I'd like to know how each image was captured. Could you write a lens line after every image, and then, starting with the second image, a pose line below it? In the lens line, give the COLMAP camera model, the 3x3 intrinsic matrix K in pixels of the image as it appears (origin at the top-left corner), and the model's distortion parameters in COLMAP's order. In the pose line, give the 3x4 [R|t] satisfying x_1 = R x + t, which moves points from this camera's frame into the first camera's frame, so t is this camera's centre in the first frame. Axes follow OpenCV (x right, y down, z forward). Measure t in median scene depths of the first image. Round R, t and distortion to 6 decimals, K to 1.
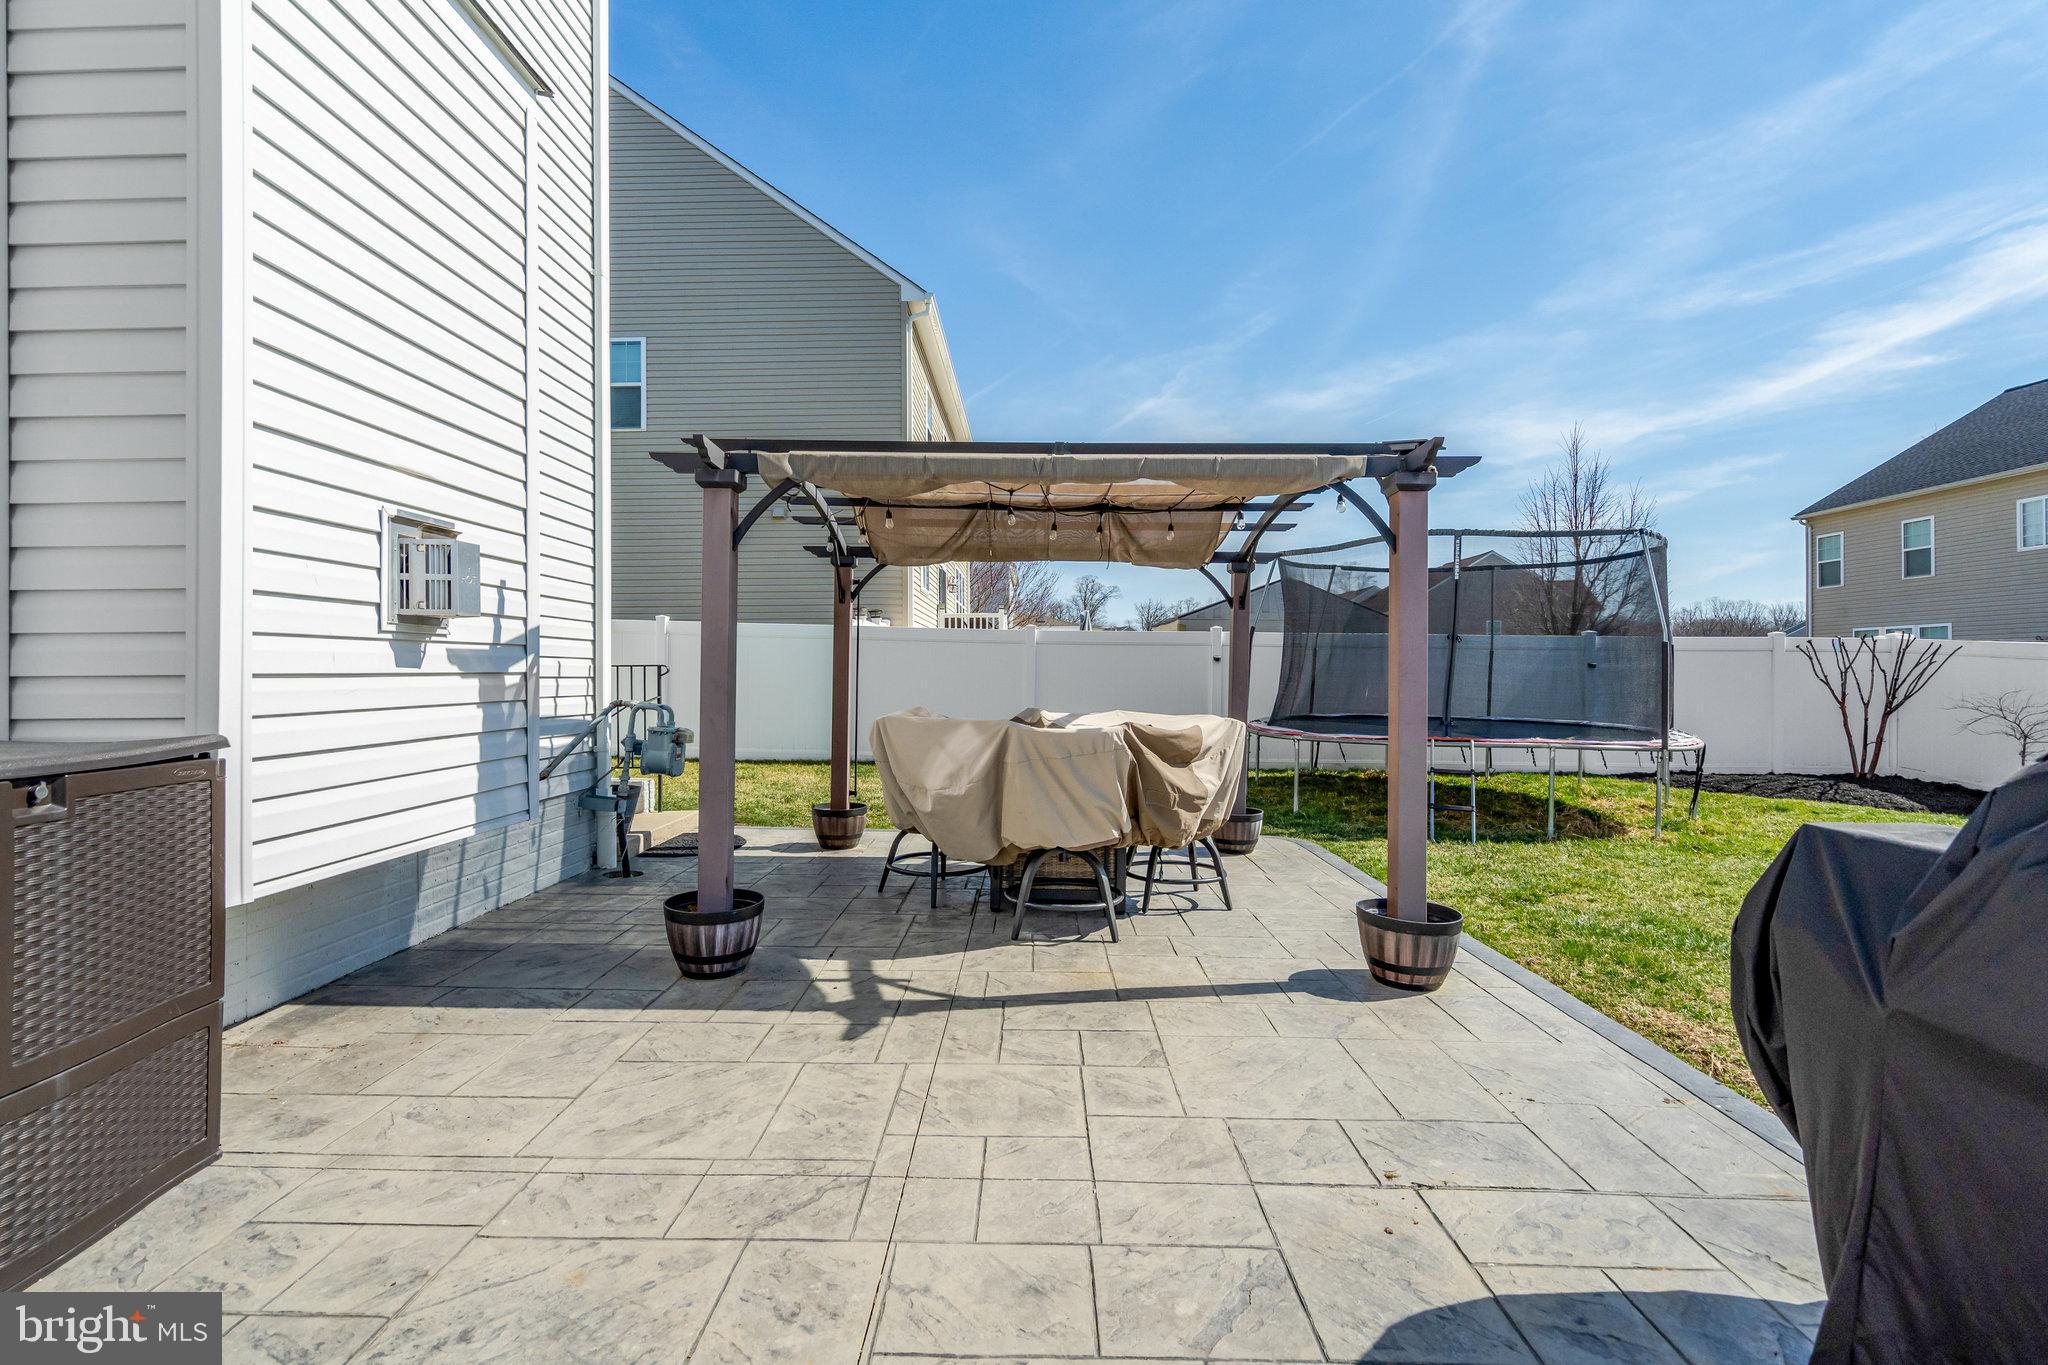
lens RADIAL K [[909.0, 0, 996.0], [0, 909.0, 674.9], [0, 0, 1]] dist [-0.001313, 0.001088]
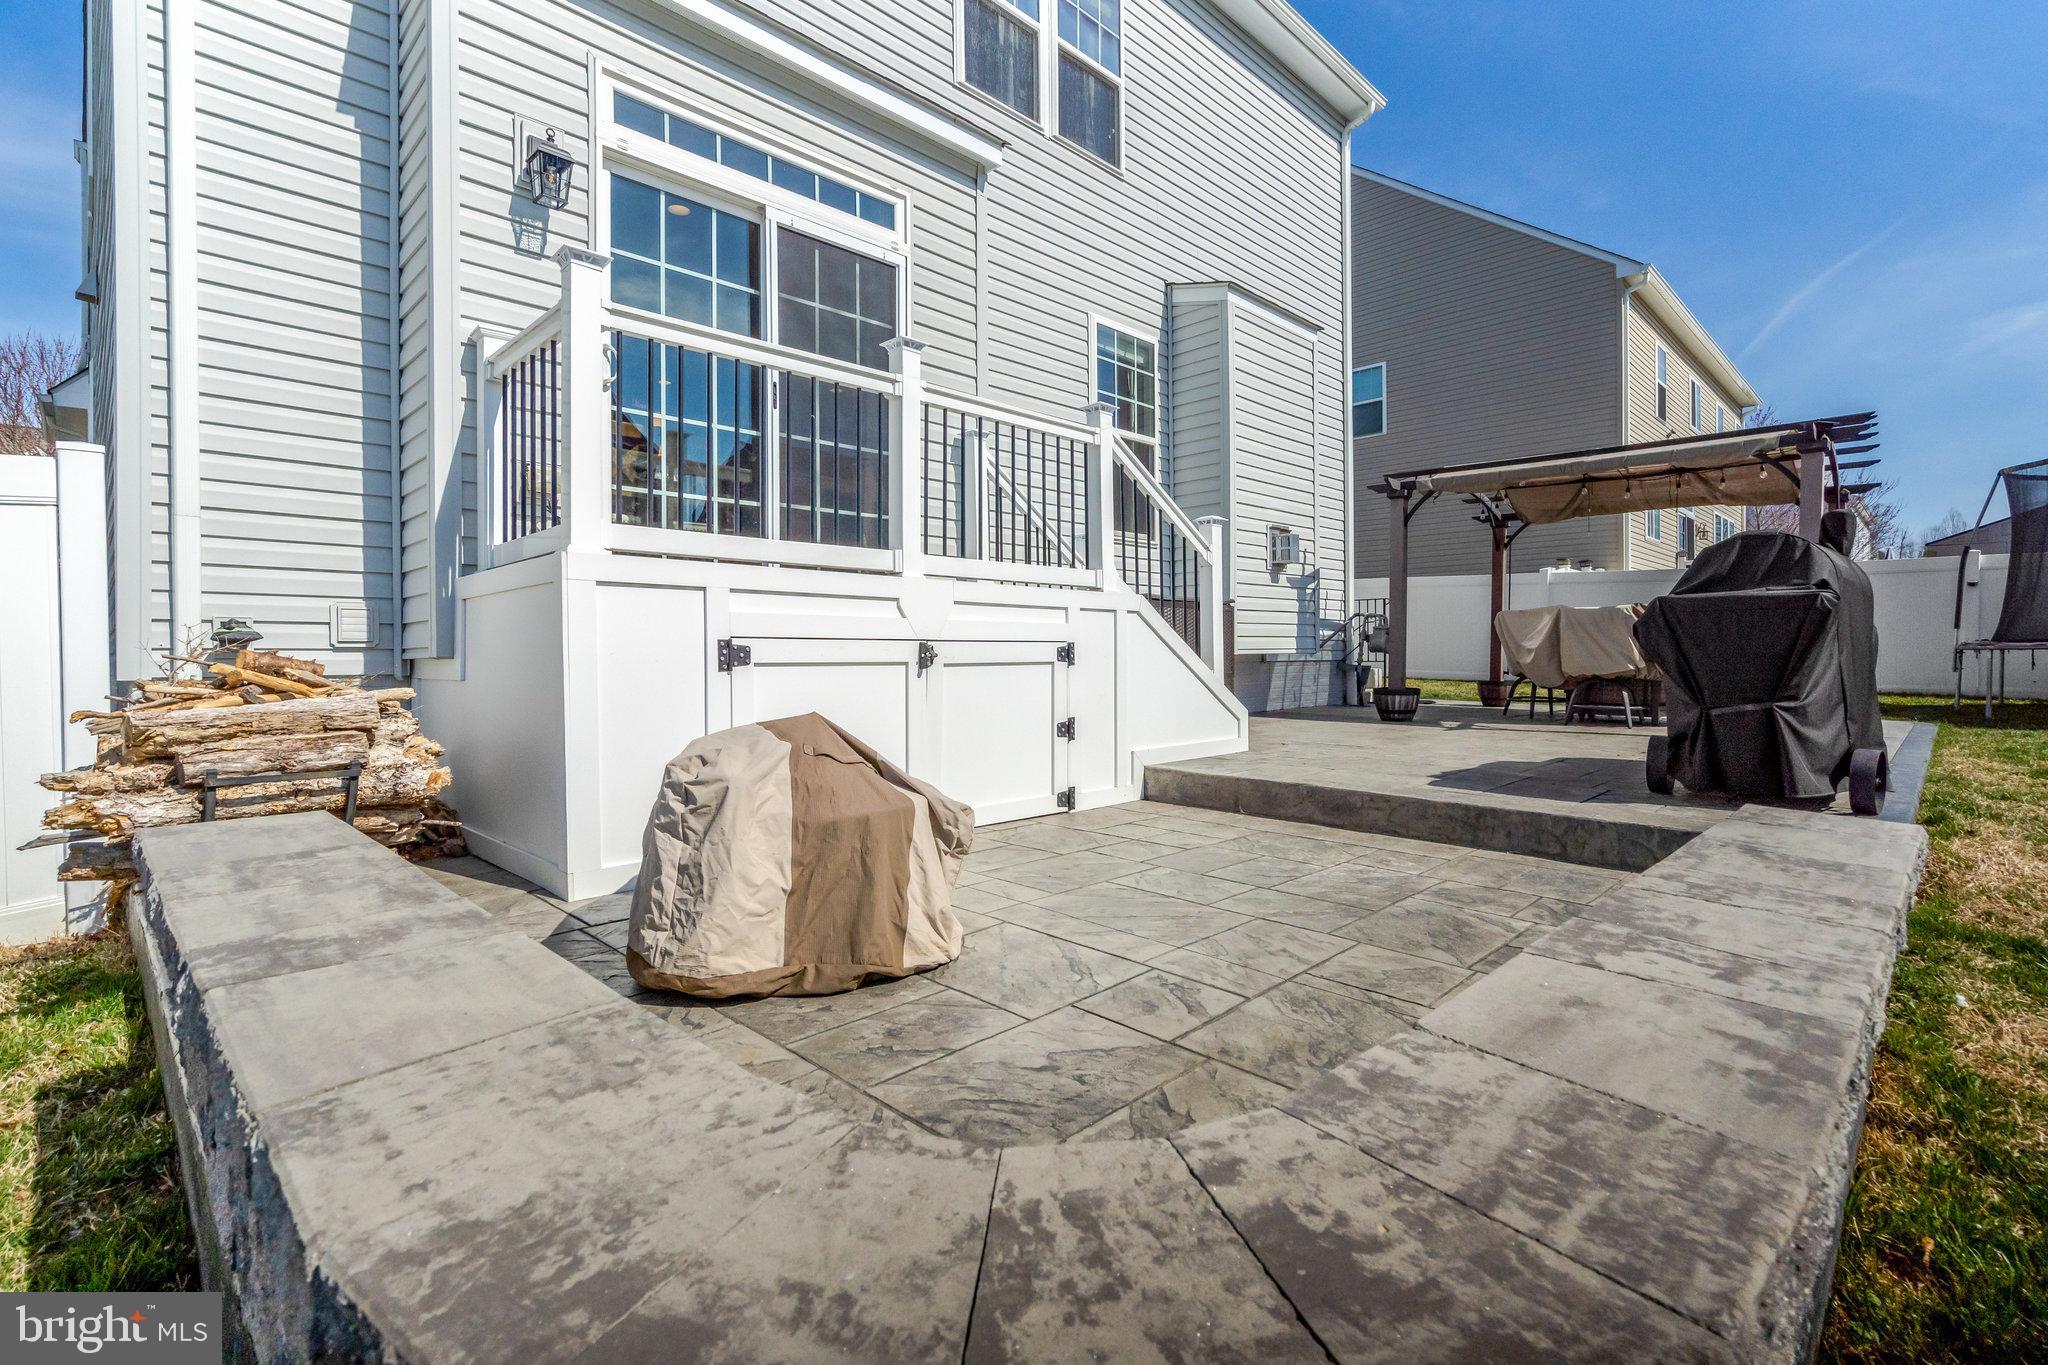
lens RADIAL K [[944.8, 0, 1023.5], [0, 944.8, 657.0], [0, 0, 1]] dist [-0.000568, 0.000166]
pose [[0.730632, -0.001611, -0.682770, 0.568932], [0.003253, 0.999994, 0.001121, 0.164106], [0.682764, -0.003040, 0.730633, -1.232785]]
